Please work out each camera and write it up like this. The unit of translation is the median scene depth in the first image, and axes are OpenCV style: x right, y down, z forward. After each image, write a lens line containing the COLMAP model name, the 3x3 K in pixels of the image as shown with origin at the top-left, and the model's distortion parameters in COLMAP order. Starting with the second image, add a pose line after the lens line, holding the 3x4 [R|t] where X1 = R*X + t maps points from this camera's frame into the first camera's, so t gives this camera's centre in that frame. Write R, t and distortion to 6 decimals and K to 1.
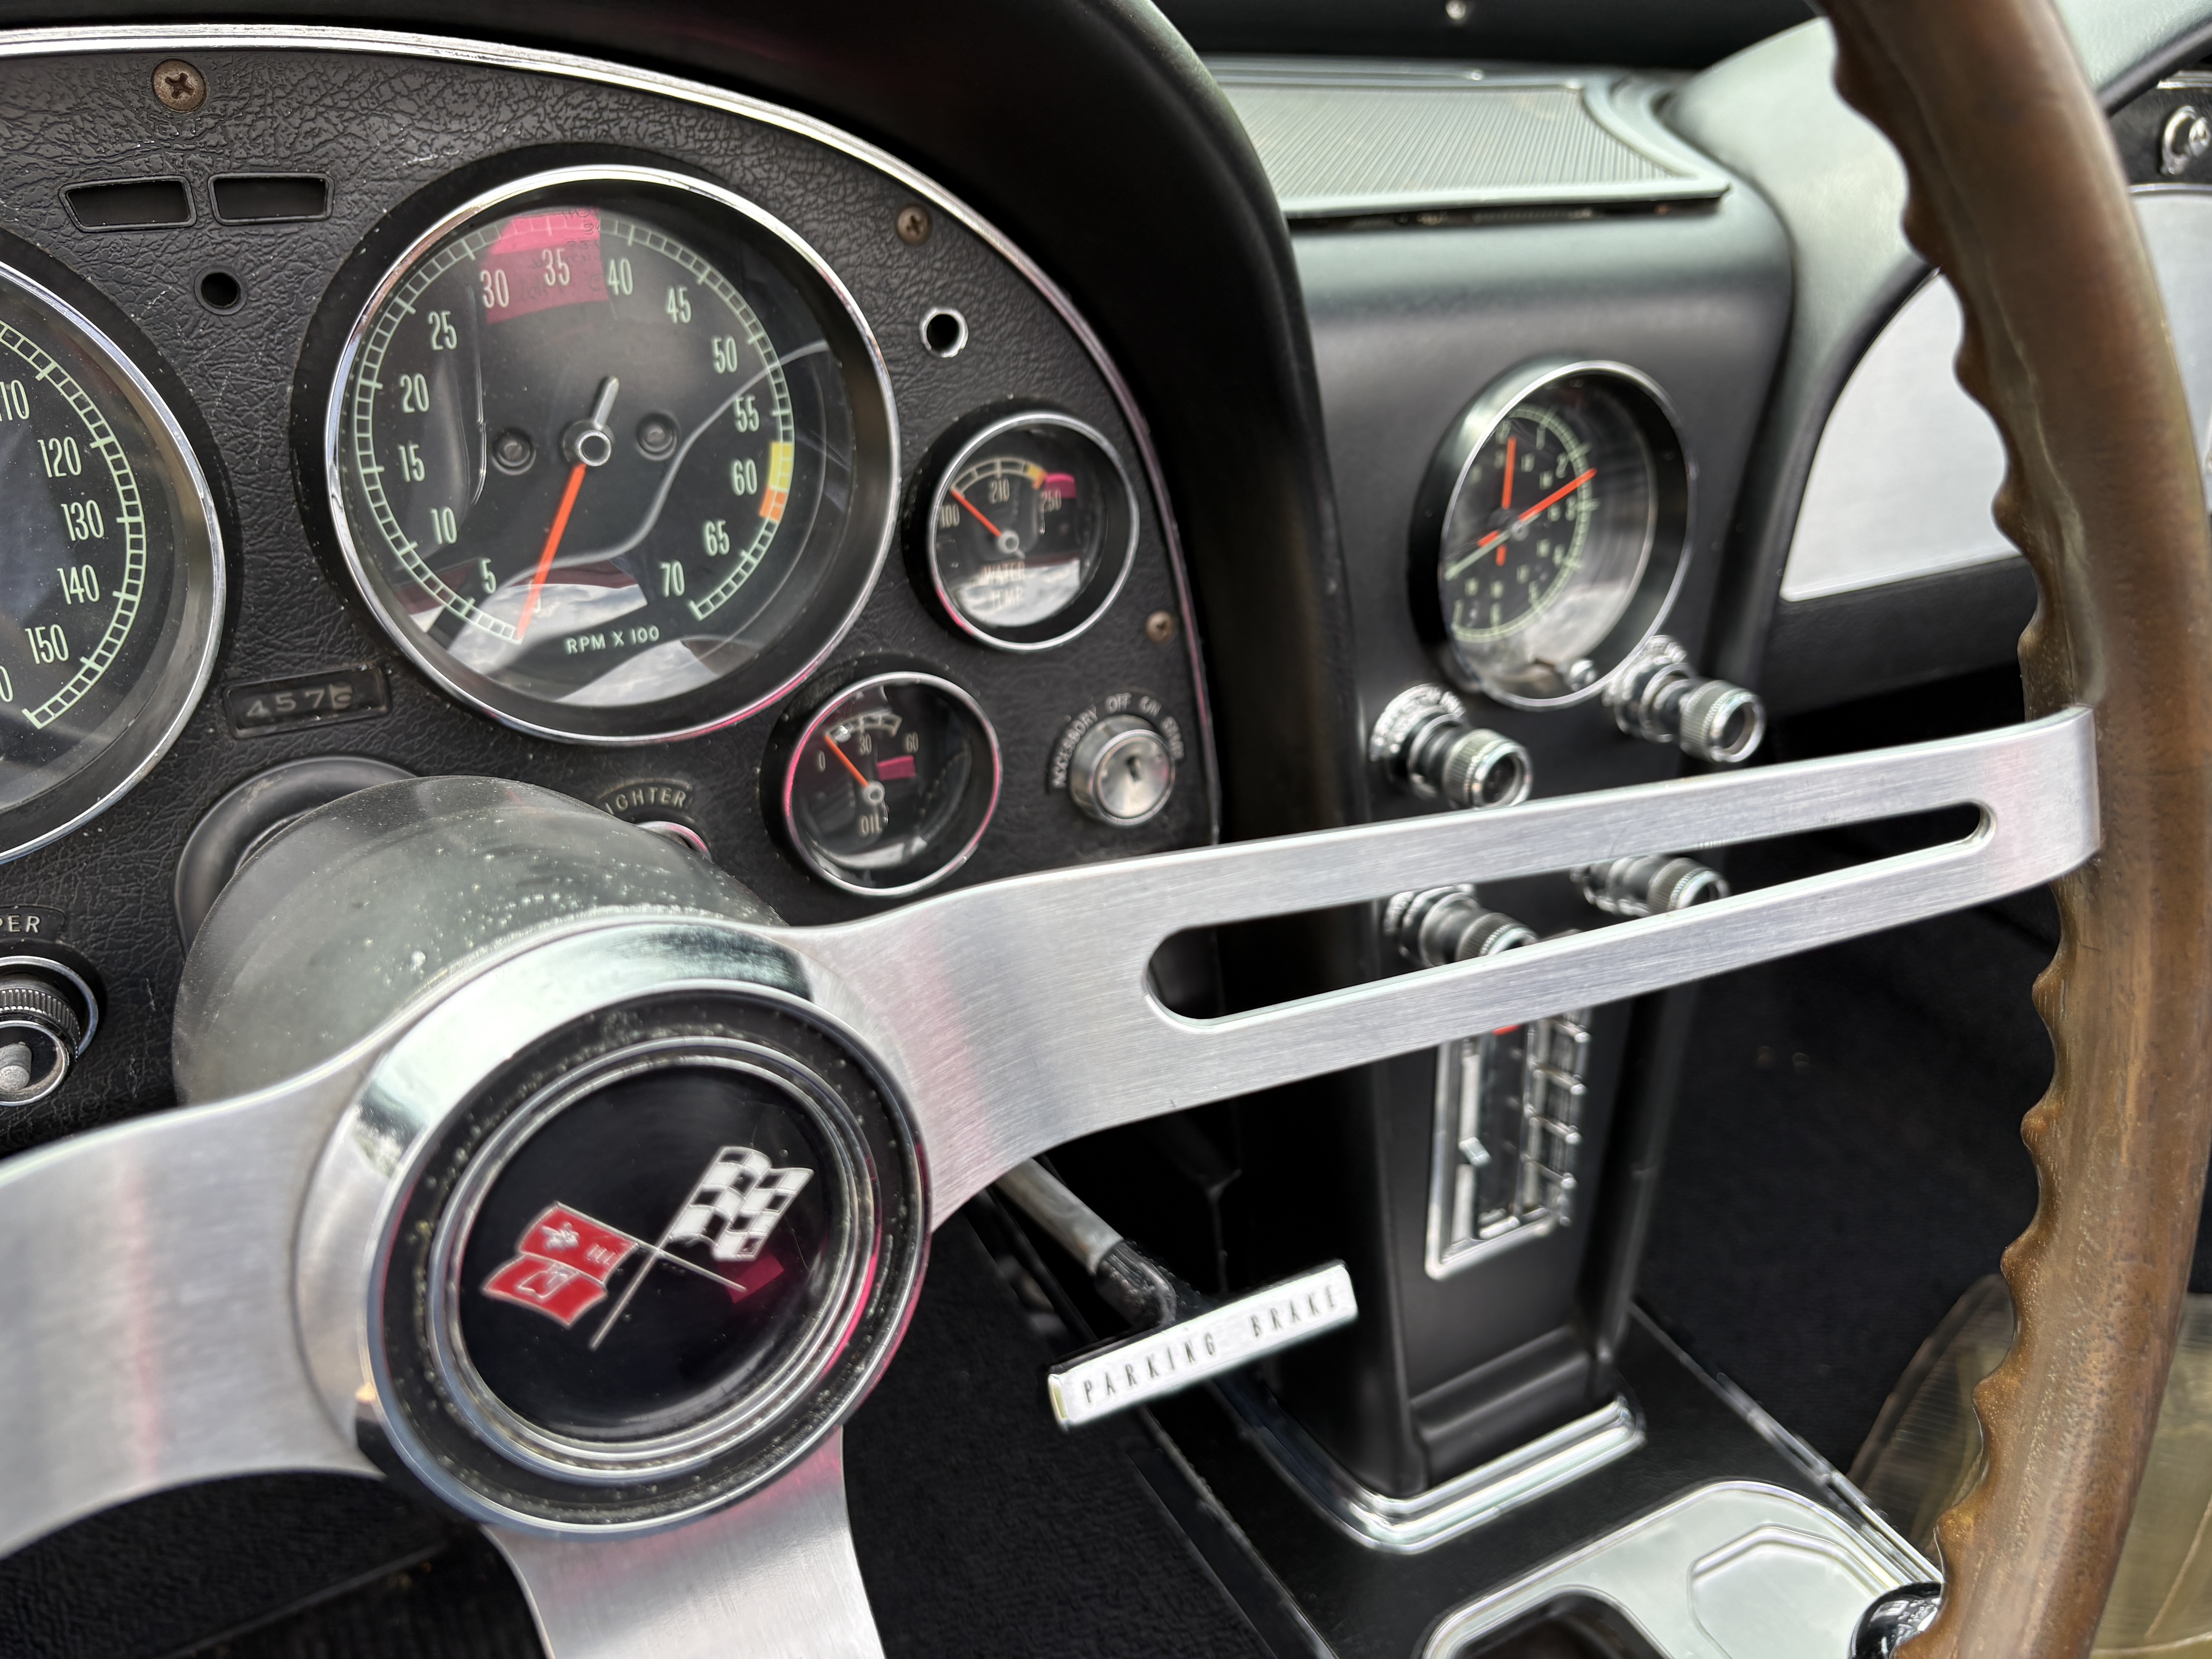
lens RADIAL K [[1709.6, 0, 1091.0], [0, 1709.6, 830.6], [0, 0, 1]] dist [0.076015, -0.110554]
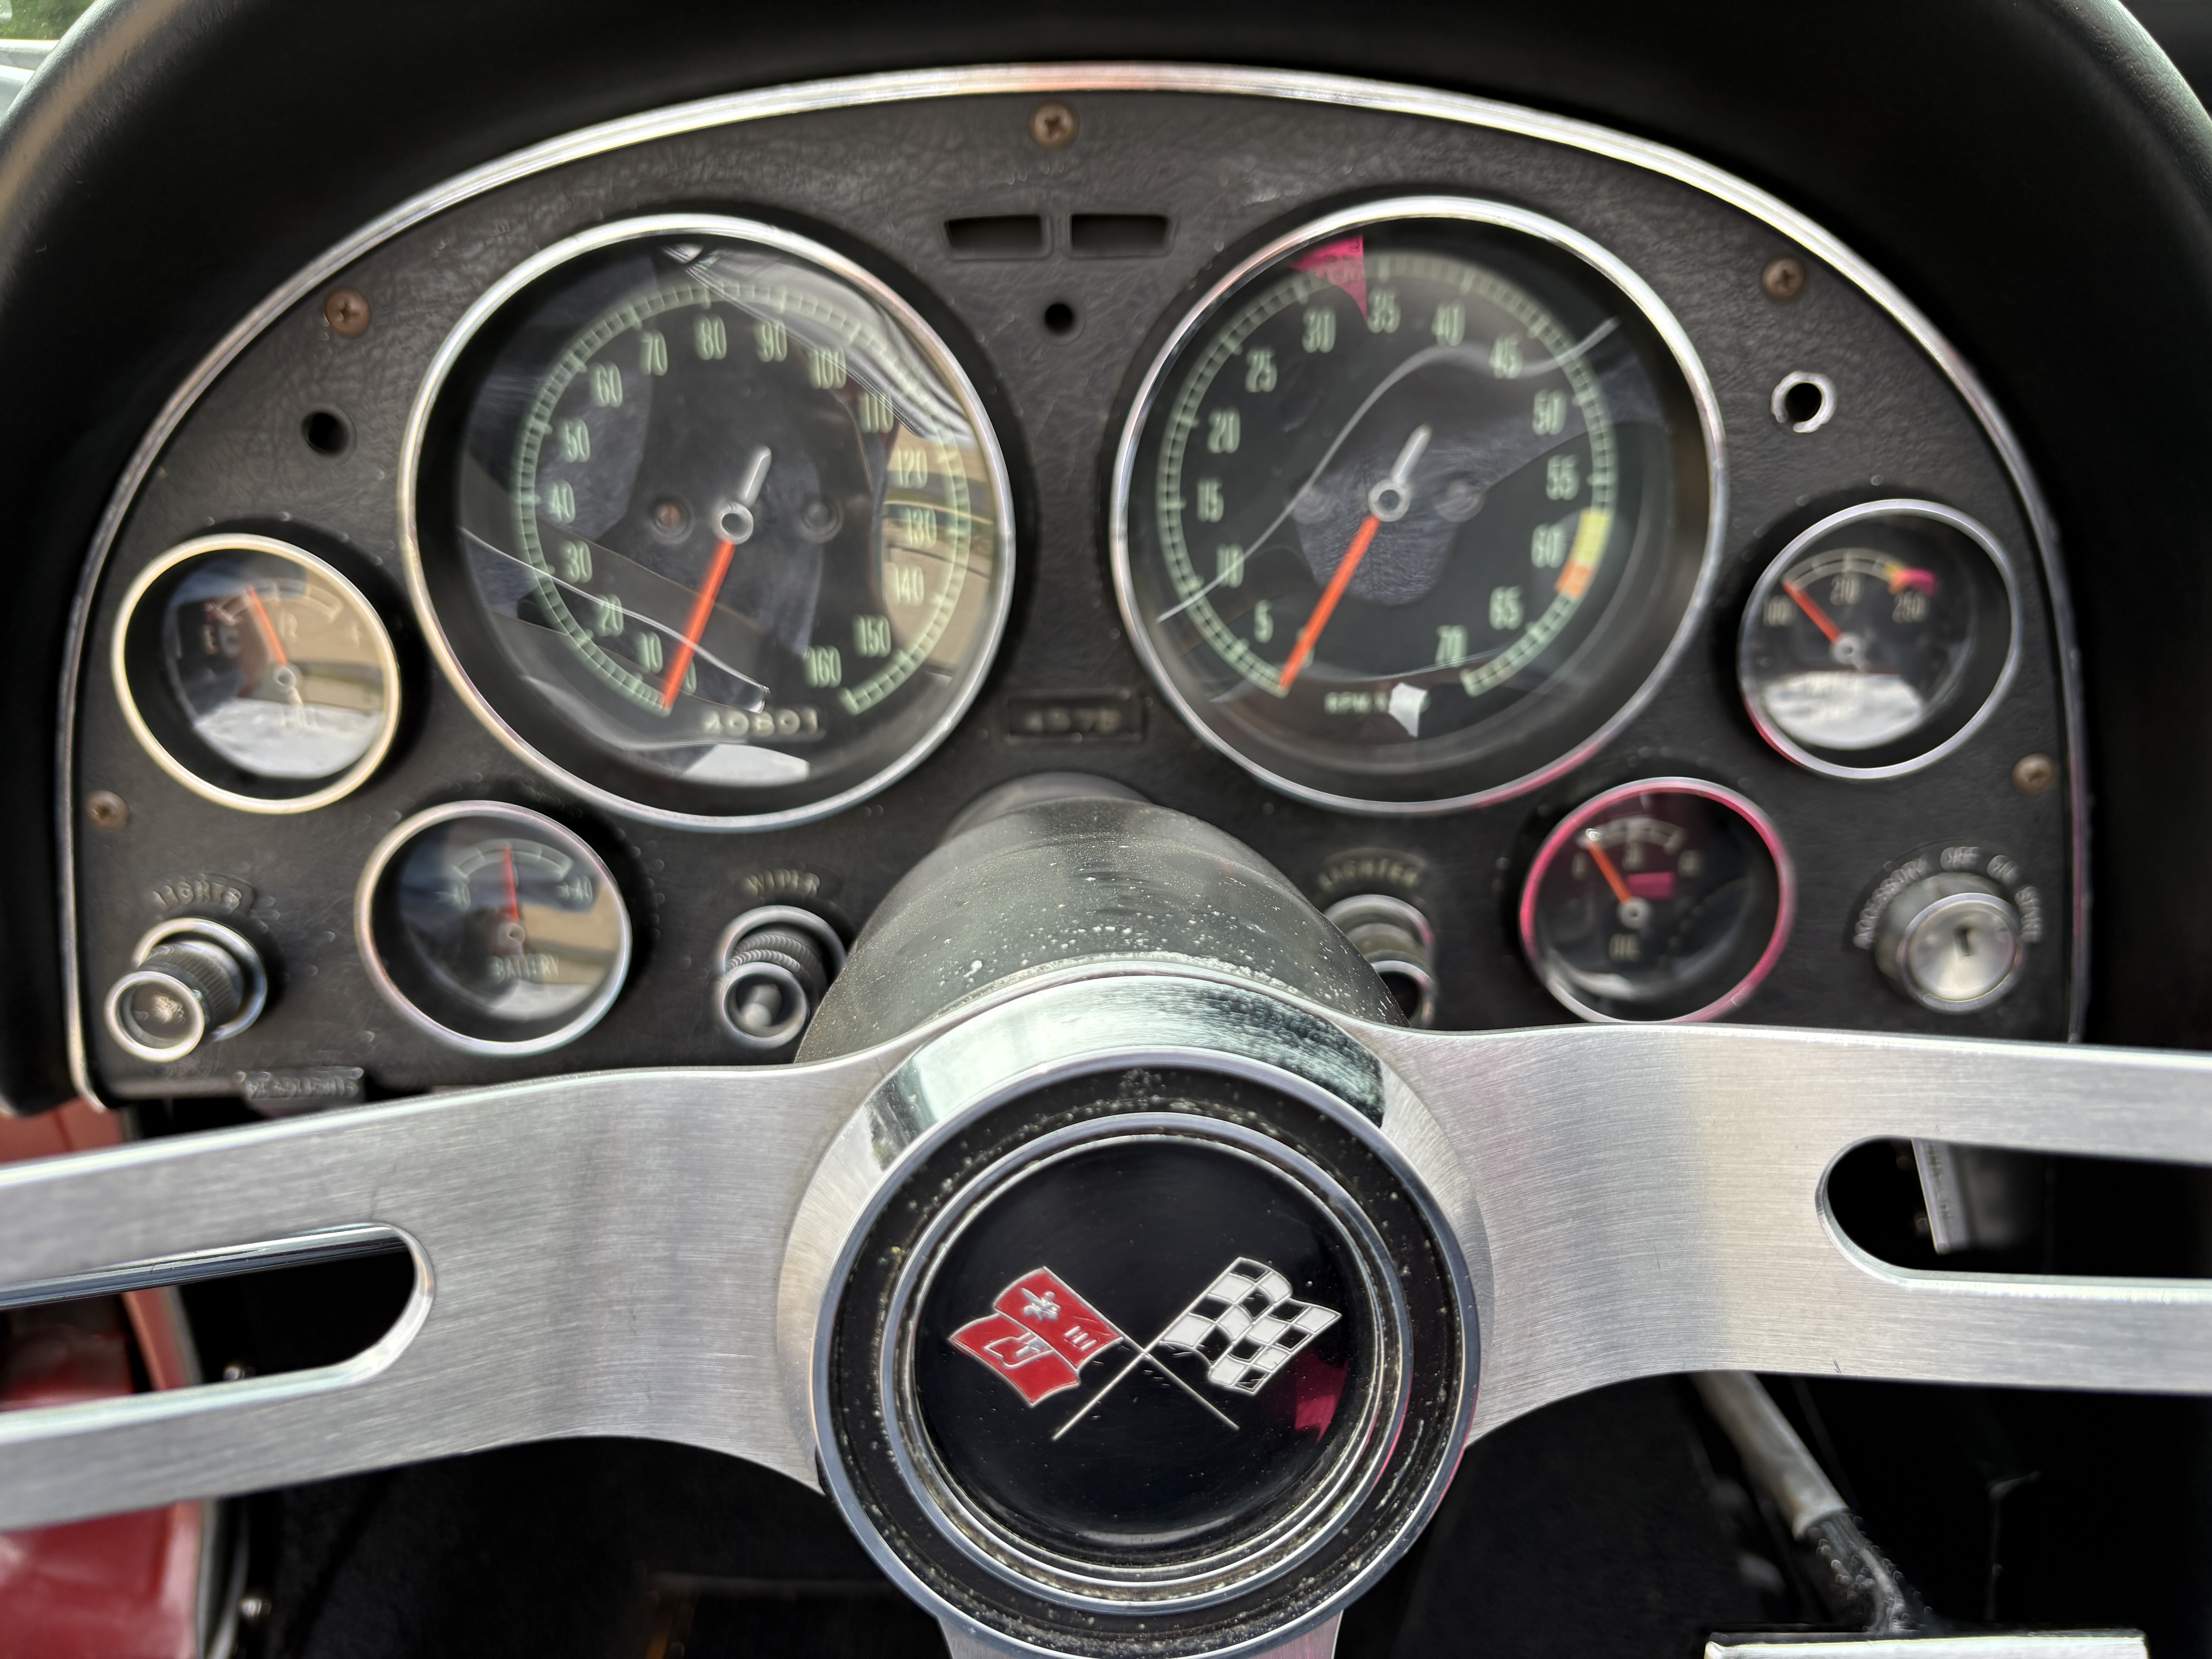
lens RADIAL K [[1738.2, 0, 1112.8], [0, 1738.2, 821.4], [0, 0, 1]] dist [-0.006678, 0.002596]
pose [[0.873761, 0.158566, -0.459781, 0.052335], [-0.188961, 0.981770, -0.020513, 0.001311], [0.448147, 0.104804, 0.887795, 0.105198]]
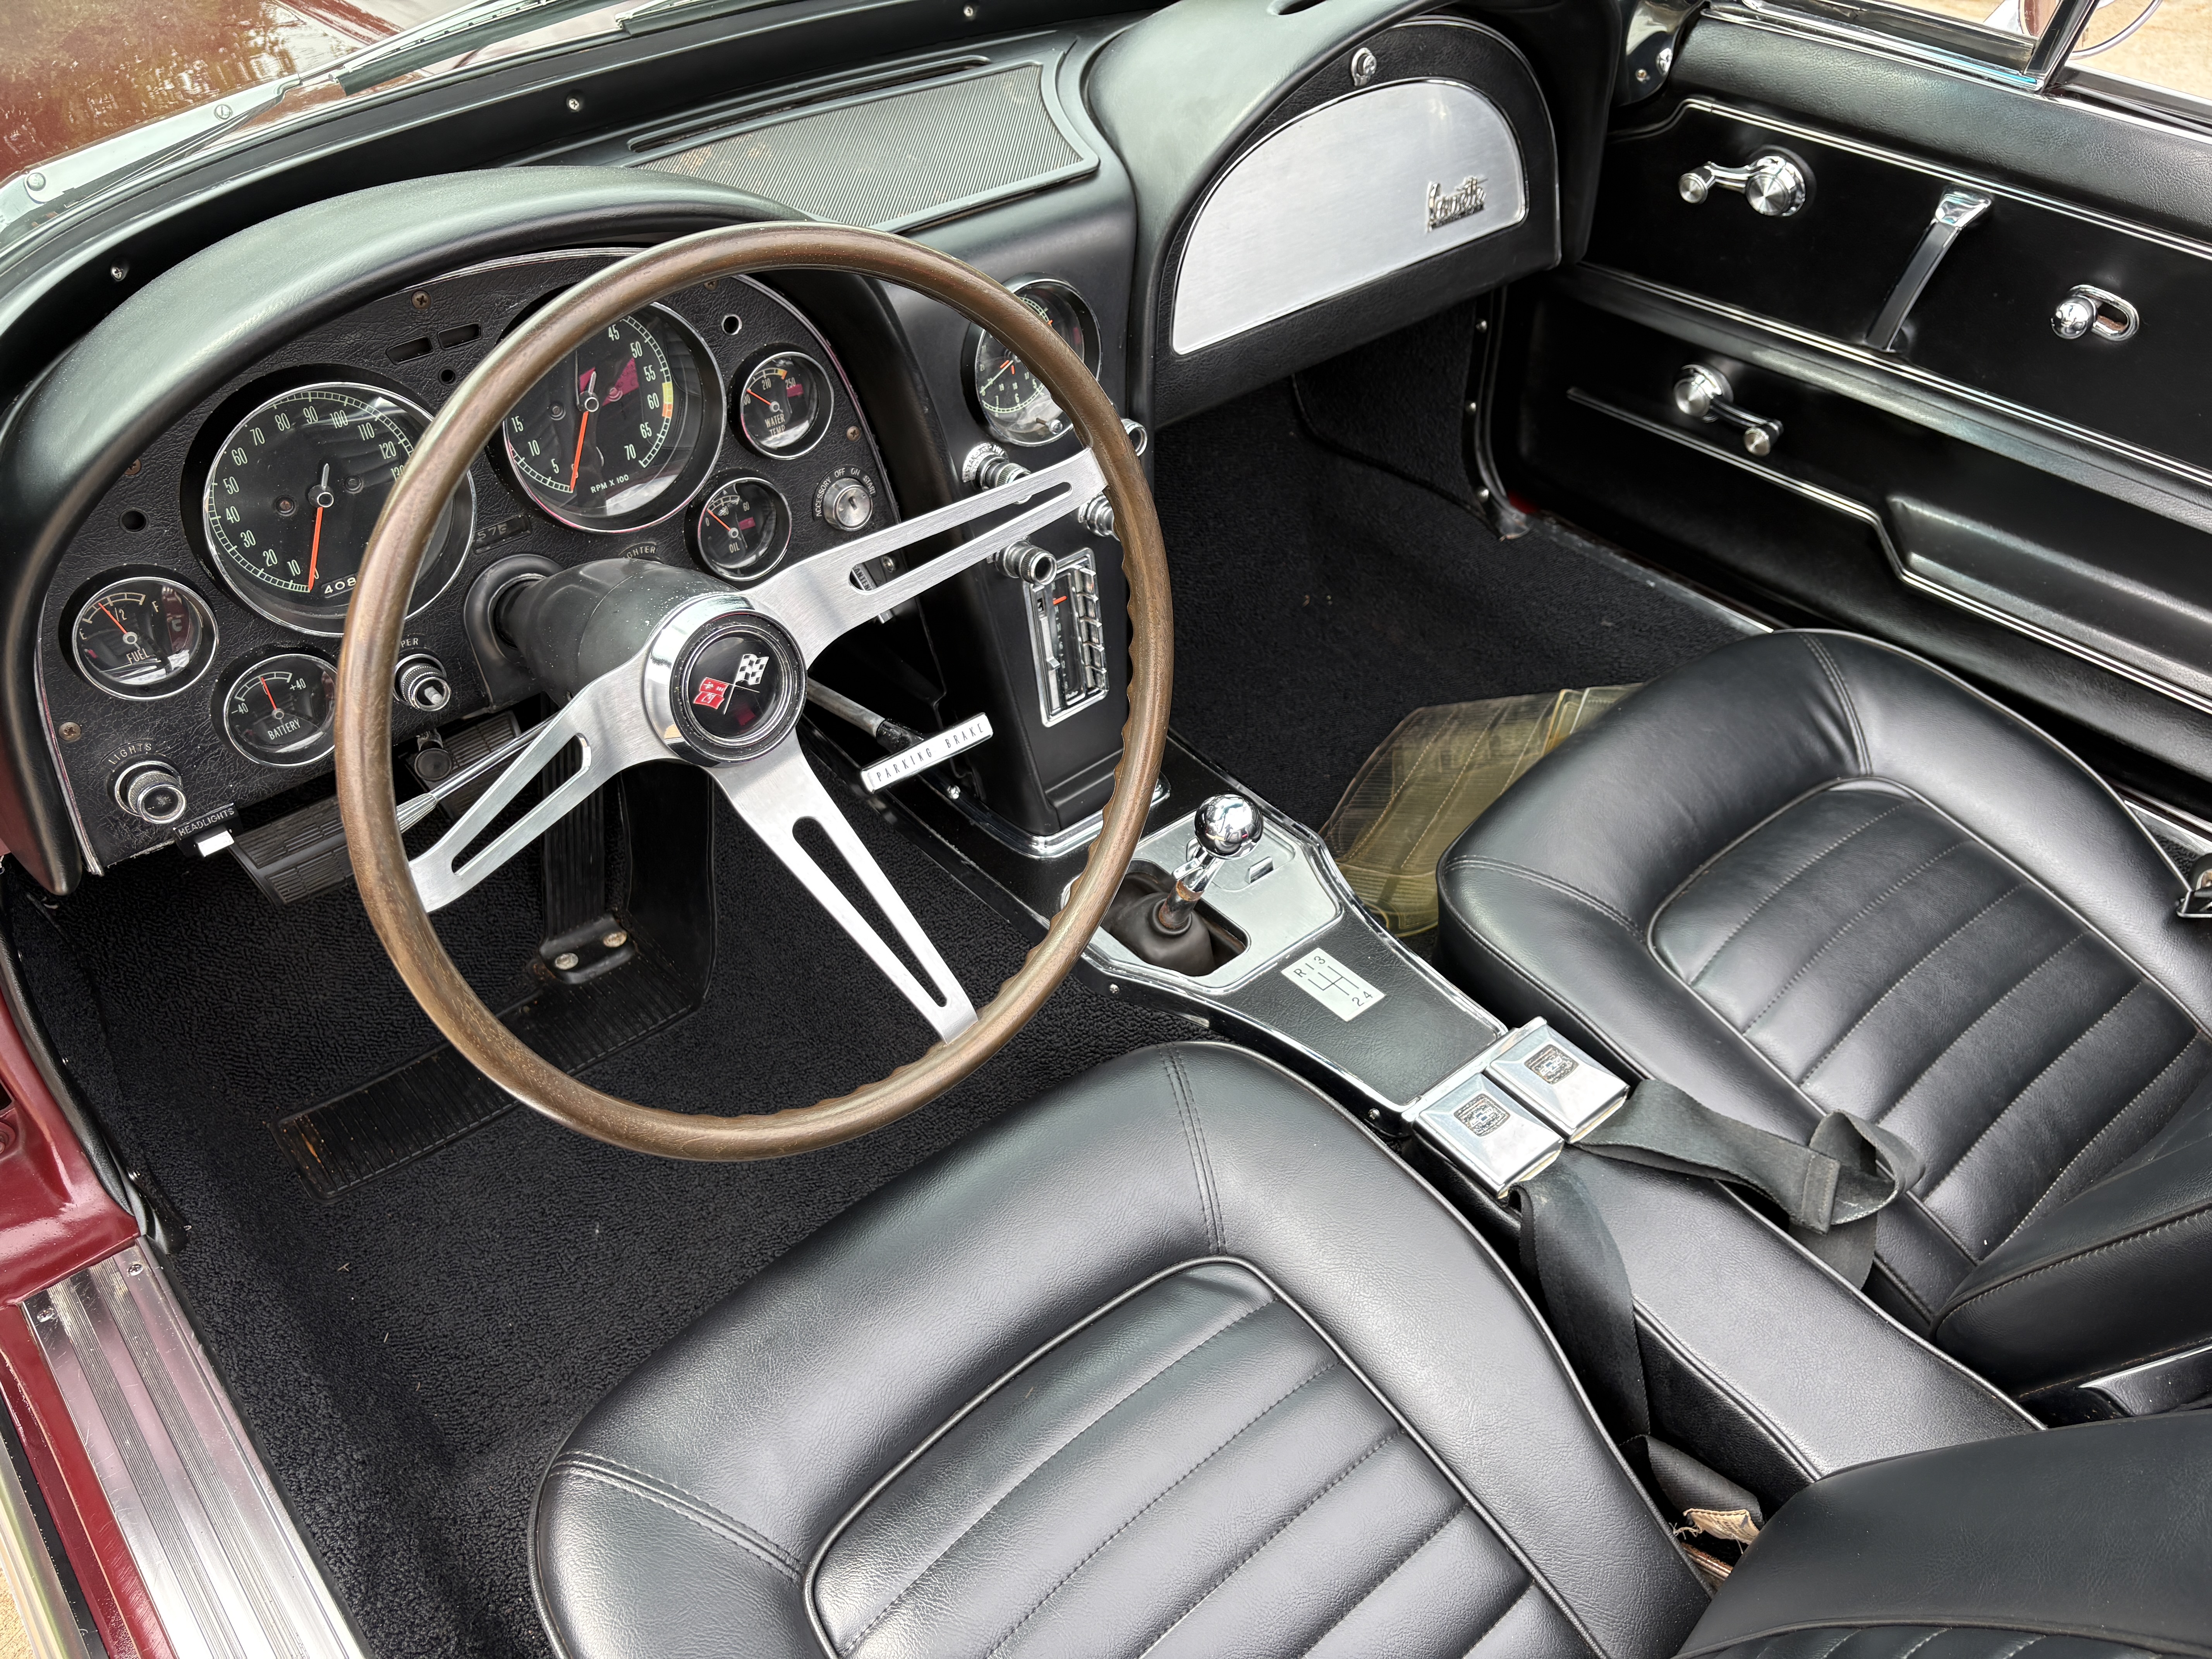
lens RADIAL K [[1683.9, 0, 1152.6], [0, 1683.9, 895.5], [0, 0, 1]] dist [-0.010796, -0.006742]
pose [[0.977063, -0.171038, 0.126858, 0.052383], [0.133965, 0.956765, 0.258175, -0.076350], [-0.165531, -0.235259, 0.957733, -1.534428]]
